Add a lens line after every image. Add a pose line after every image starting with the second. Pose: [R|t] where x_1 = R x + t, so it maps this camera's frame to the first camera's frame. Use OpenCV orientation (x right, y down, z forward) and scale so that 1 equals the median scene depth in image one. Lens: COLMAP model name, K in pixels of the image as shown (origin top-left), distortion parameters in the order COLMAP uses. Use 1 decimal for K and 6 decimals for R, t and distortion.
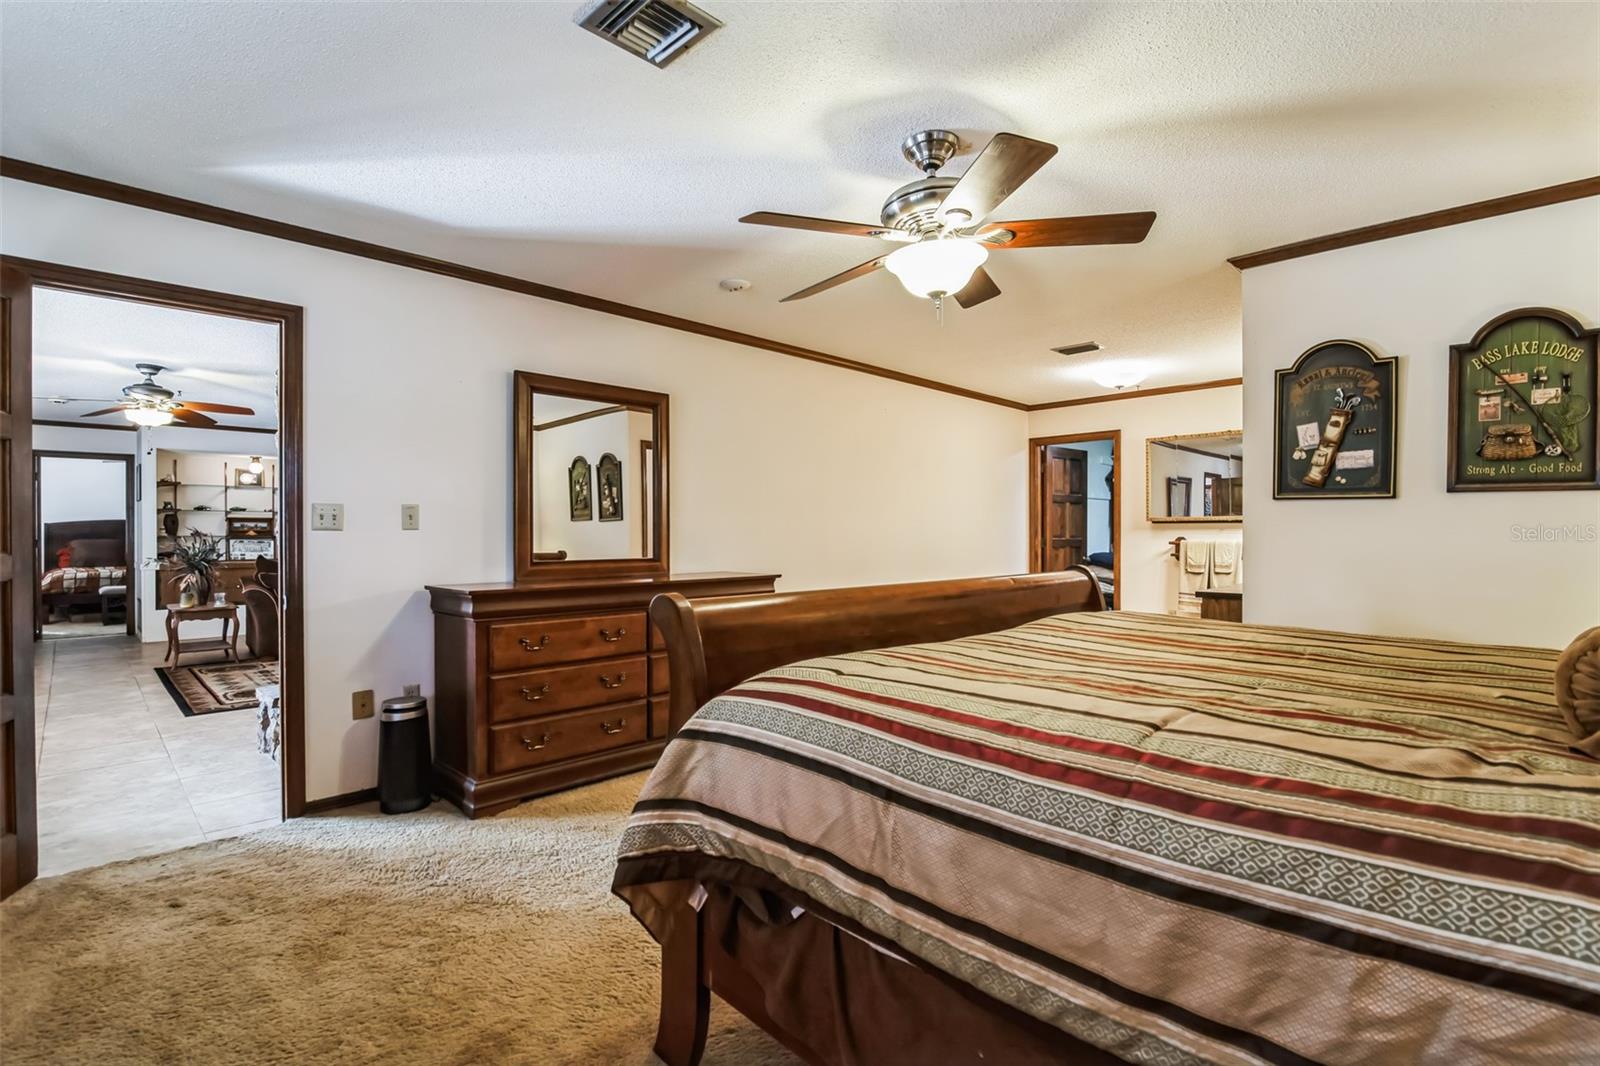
lens RADIAL K [[743.5, 0, 802.5], [0, 743.5, 529.0], [0, 0, 1]] dist [-0.020626, 0.002037]
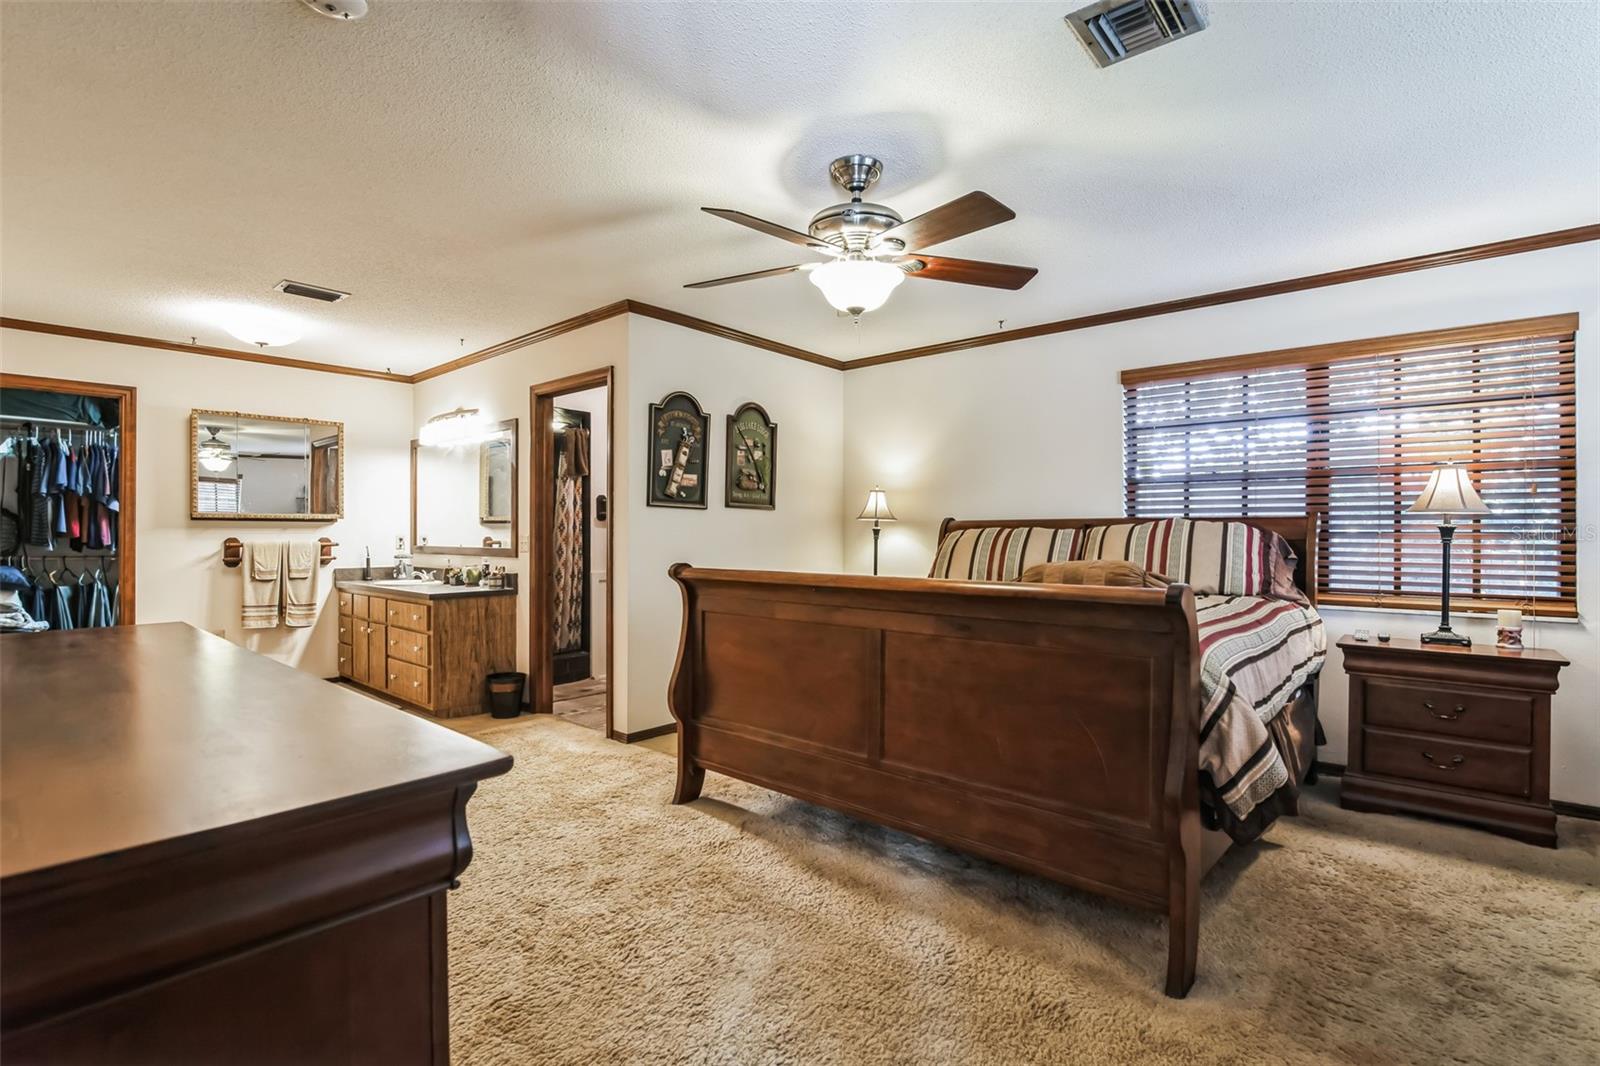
lens RADIAL K [[743.5, 0, 802.5], [0, 743.5, 534.0], [0, 0, 1]] dist [-0.020626, 0.002037]
pose [[-0.065807, -0.000946, 0.997832, -0.672722], [-0.005139, 0.999987, 0.000609, 0.005698], [-0.997819, -0.005088, -0.065811, 0.869948]]
